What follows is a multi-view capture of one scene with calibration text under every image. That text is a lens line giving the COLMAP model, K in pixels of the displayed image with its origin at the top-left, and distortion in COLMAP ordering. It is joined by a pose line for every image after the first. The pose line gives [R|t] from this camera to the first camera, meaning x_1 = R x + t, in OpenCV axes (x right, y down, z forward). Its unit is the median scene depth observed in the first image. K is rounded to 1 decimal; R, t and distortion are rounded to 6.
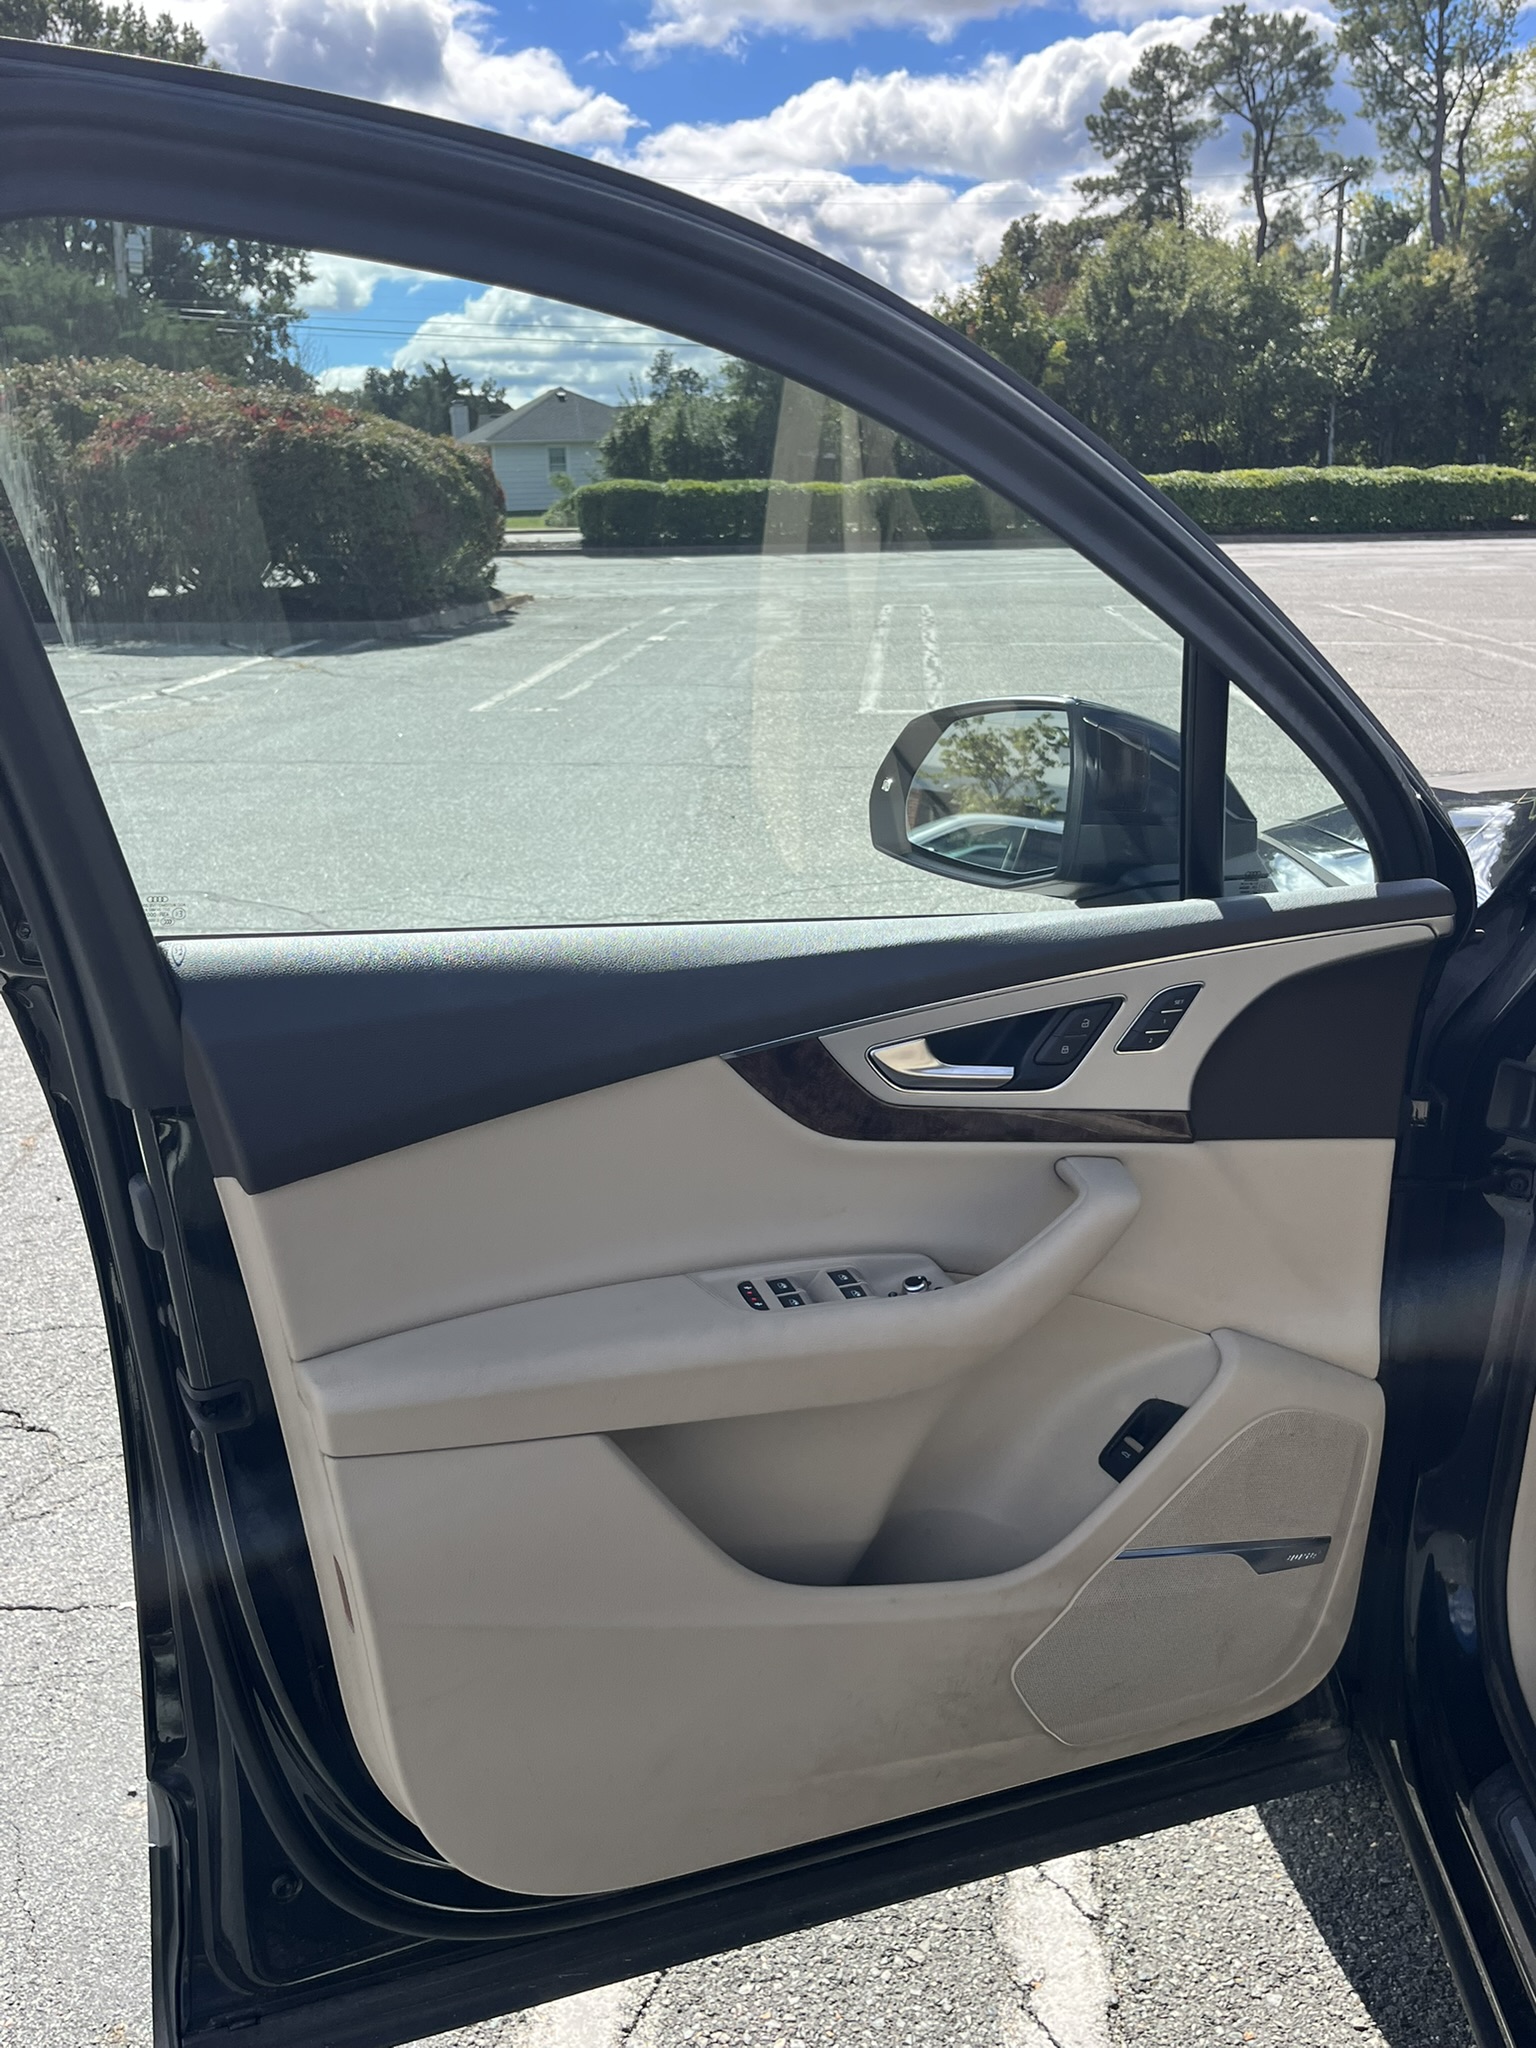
lens RADIAL K [[1770.9, 0, 768.0], [0, 1770.9, 1024.0], [0, 0, 1]] dist [0.044911, -0.082394]
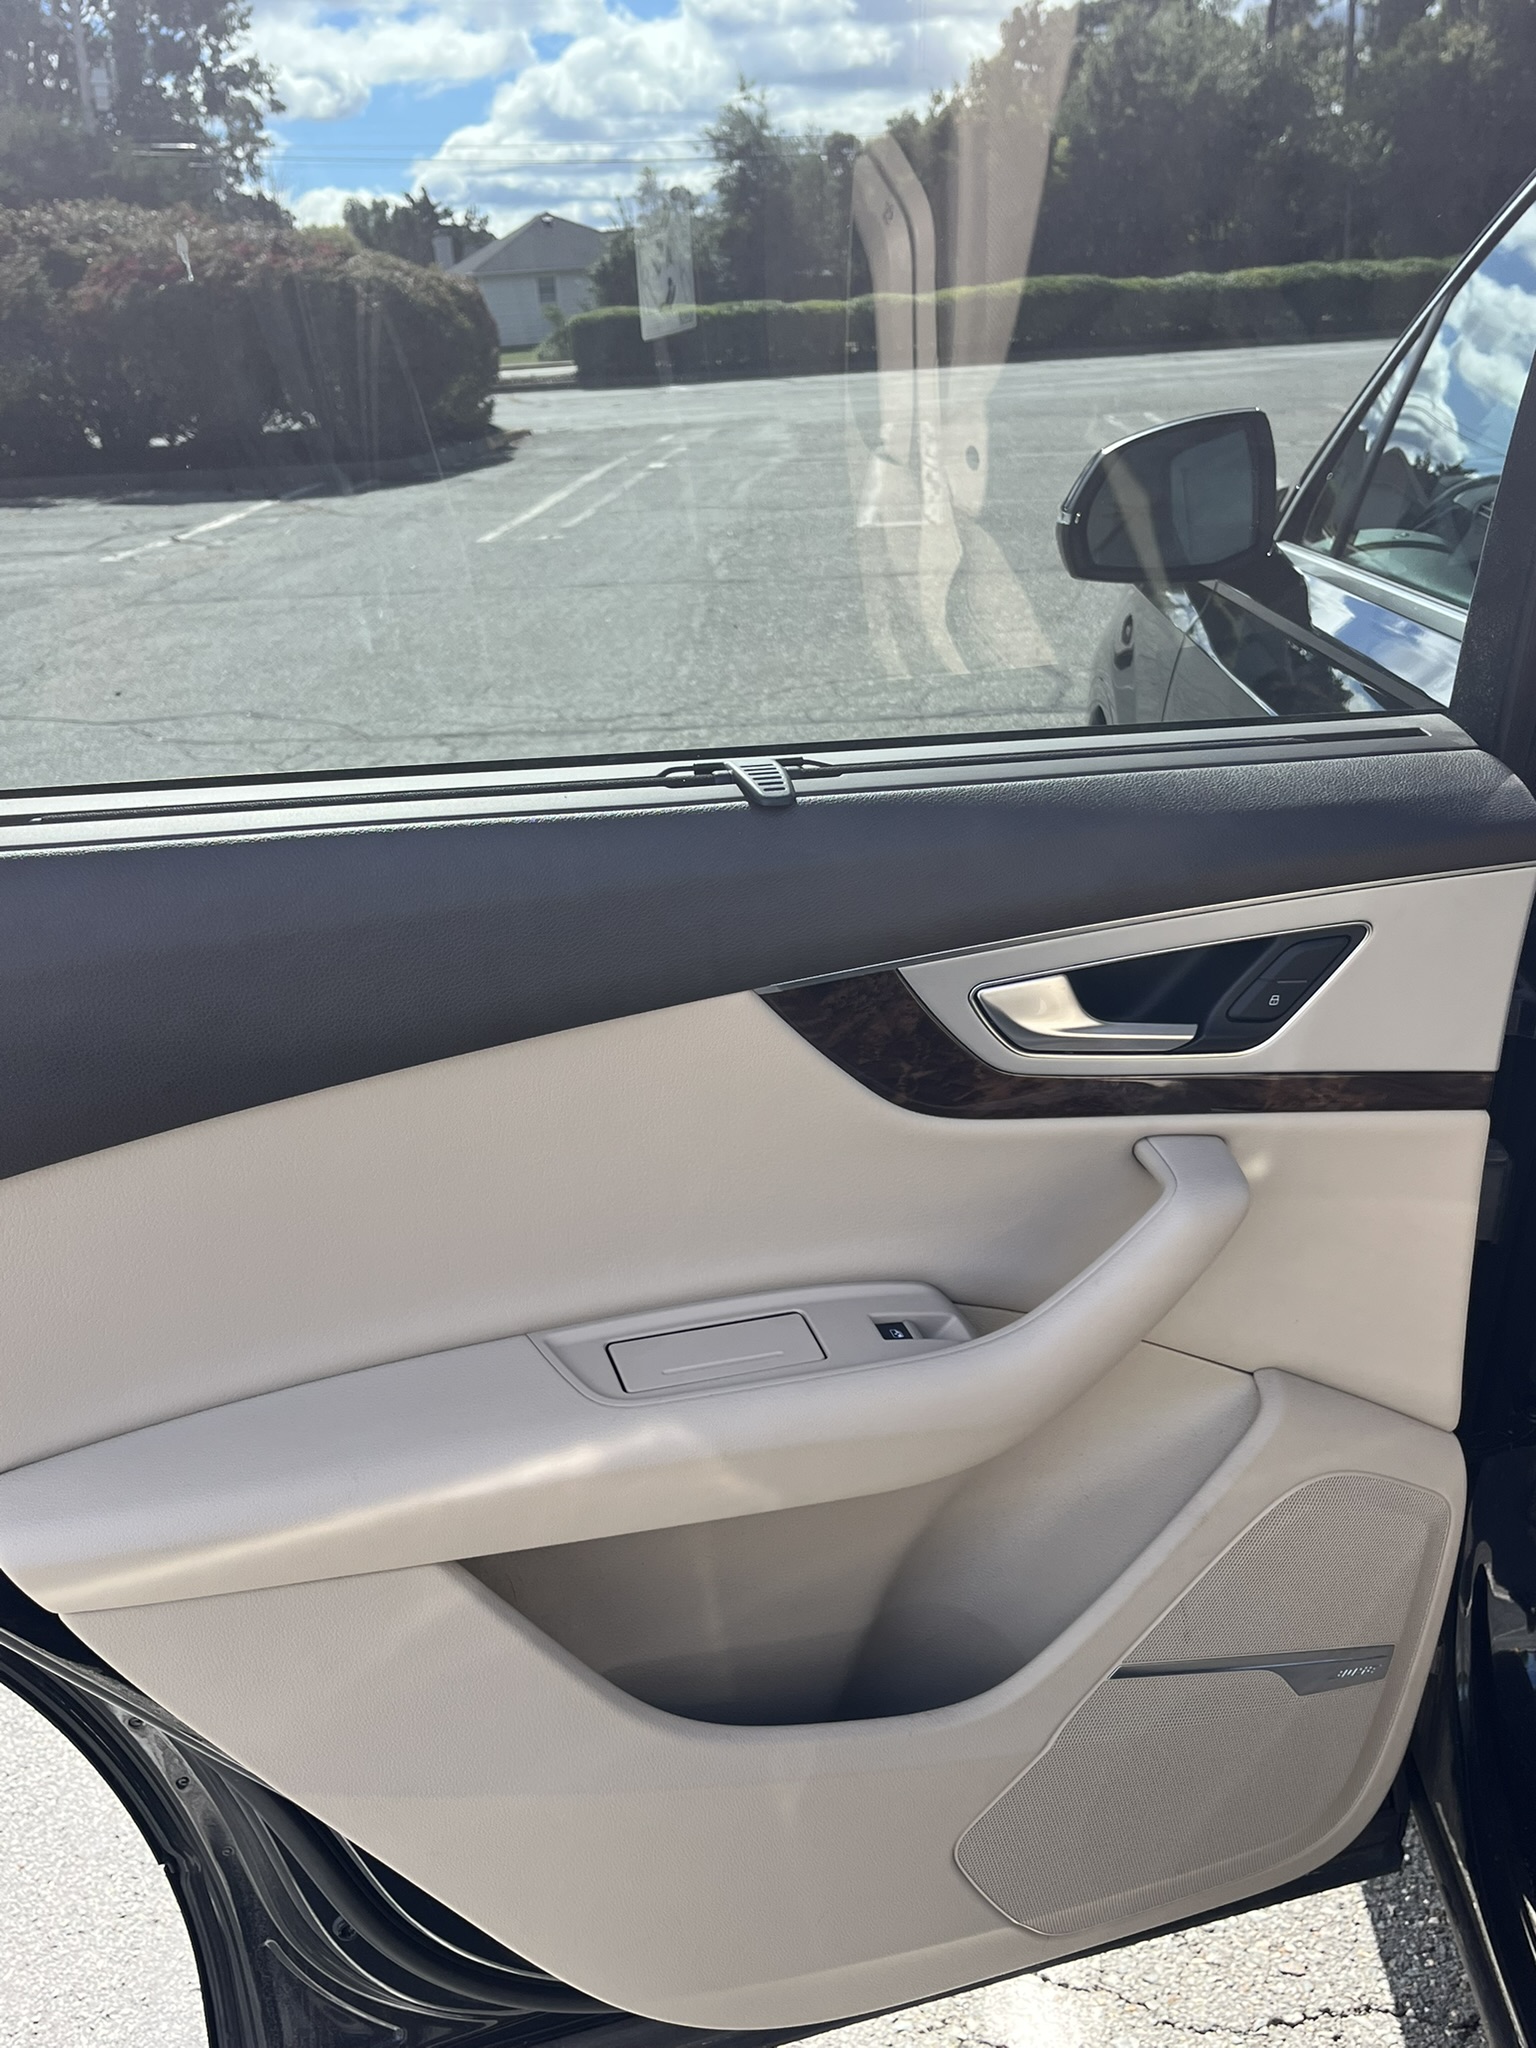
lens RADIAL K [[1774.3, 0, 766.2], [0, 1774.3, 1088.4], [0, 0, 1]] dist [0.020655, -0.046043]
pose [[0.999180, -0.036951, -0.016551, 0.002116], [0.038649, 0.992268, 0.117943, 0.012221], [0.012064, -0.118486, 0.992882, -0.030072]]
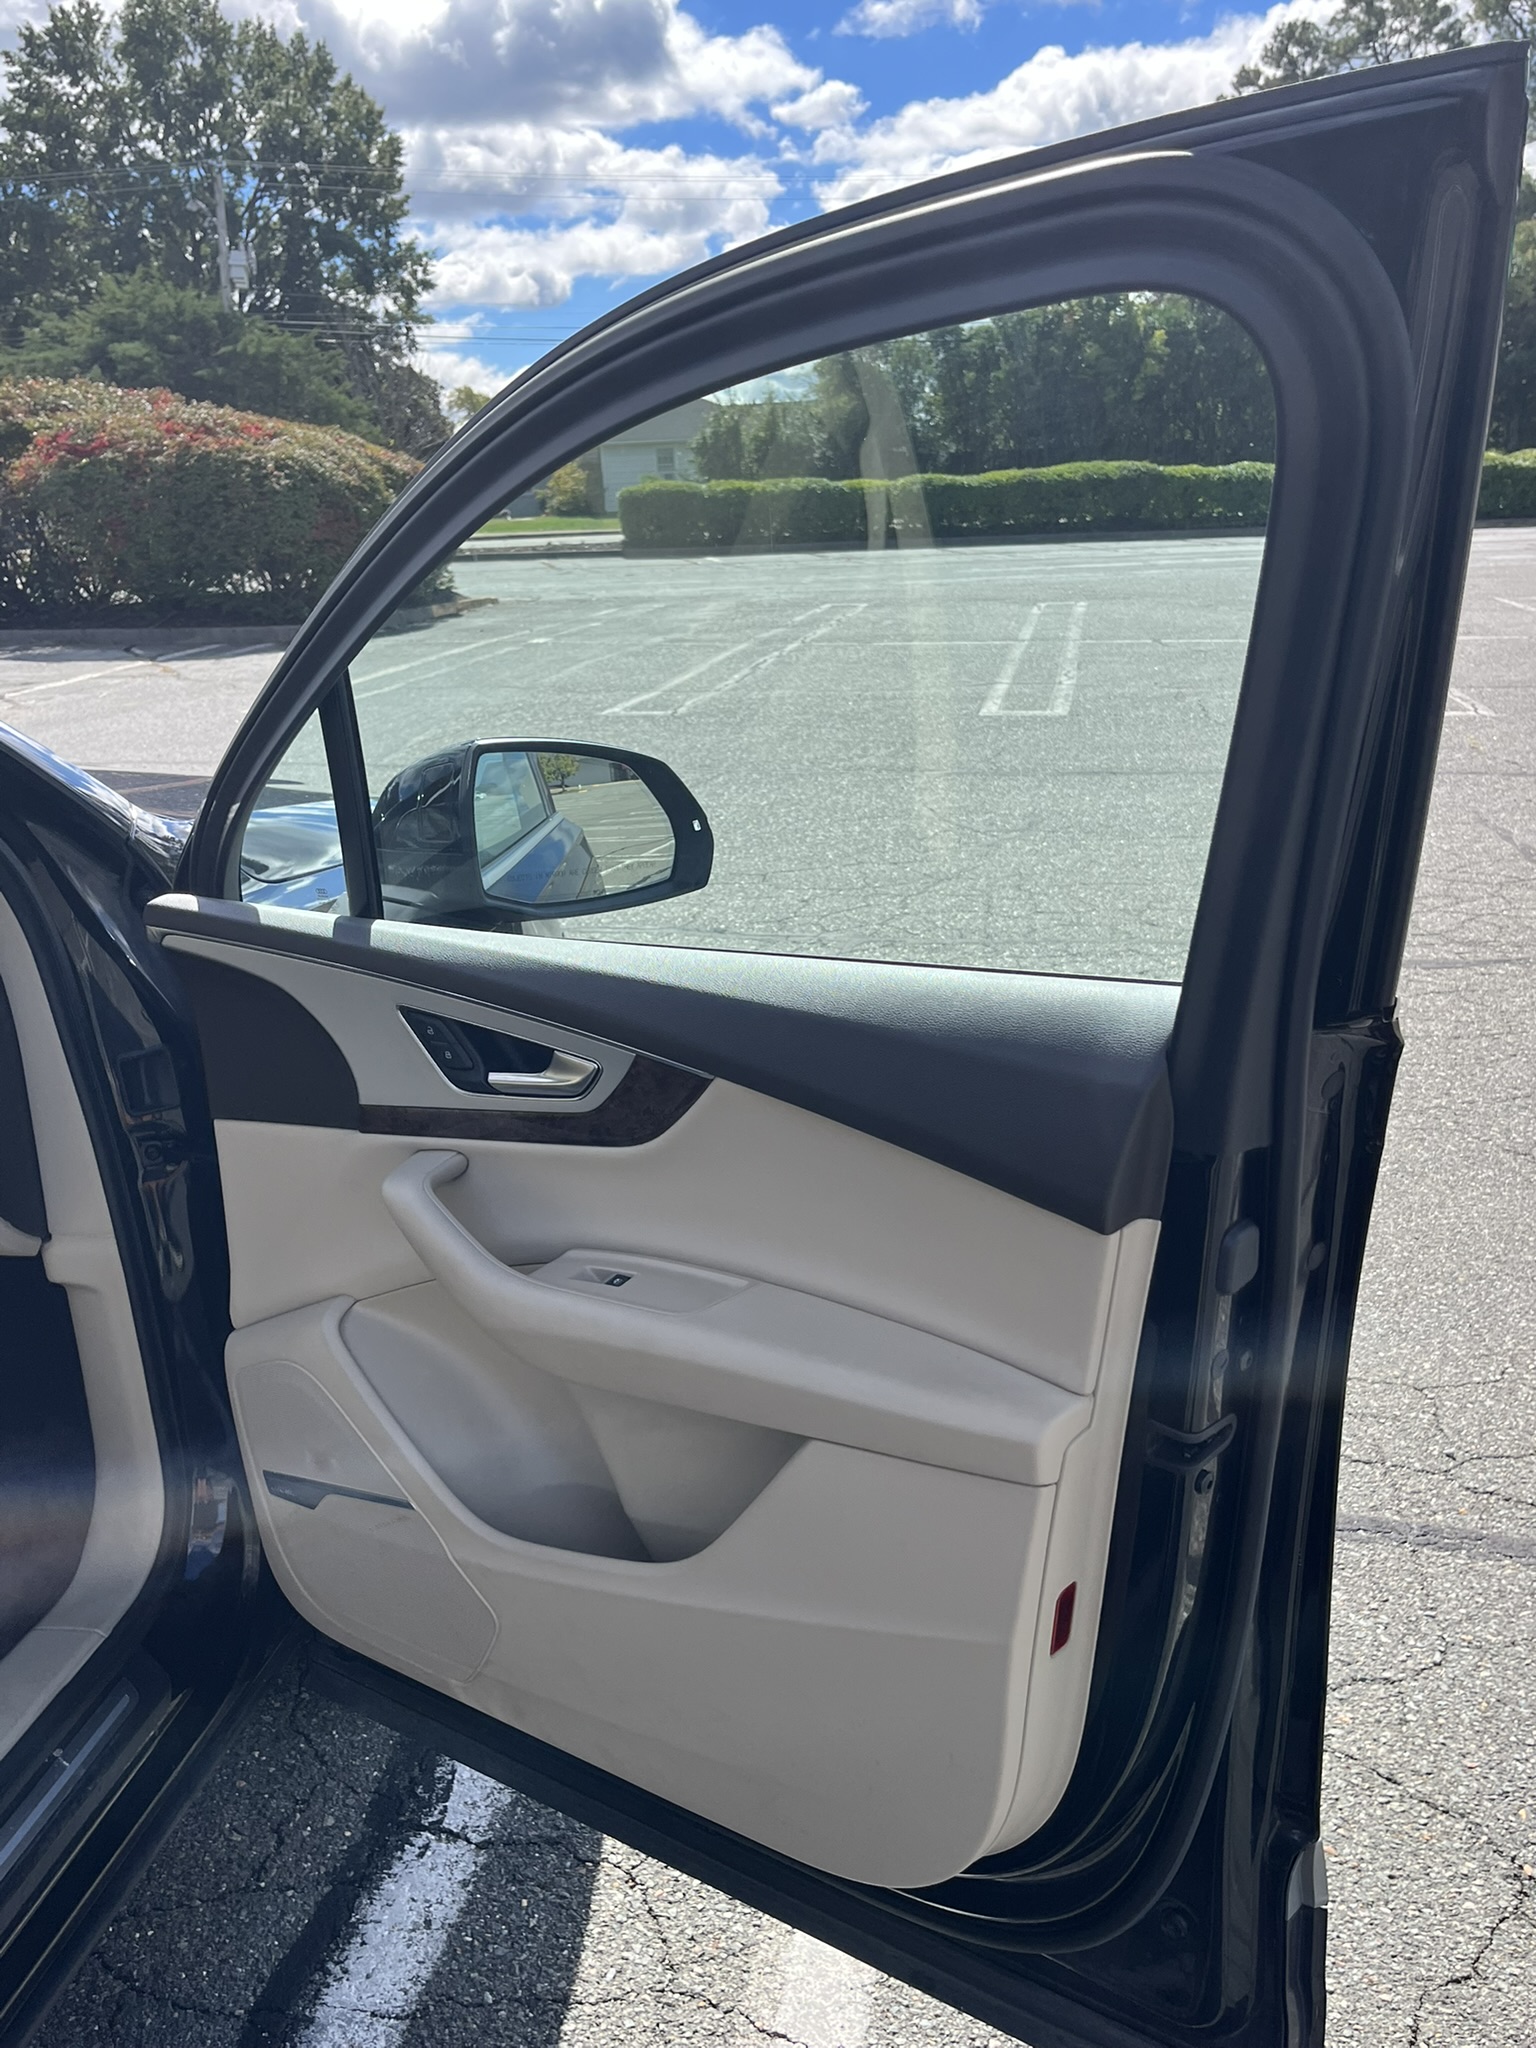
lens RADIAL K [[1809.6, 0, 759.1], [0, 1809.6, 1030.2], [0, 0, 1]] dist [0.019810, -0.068073]
pose [[0.993421, 0.016780, -0.113287, 0.144371], [-0.016699, 0.999859, 0.001665, 0.001498], [0.113299, 0.000238, 0.993561, -0.012919]]
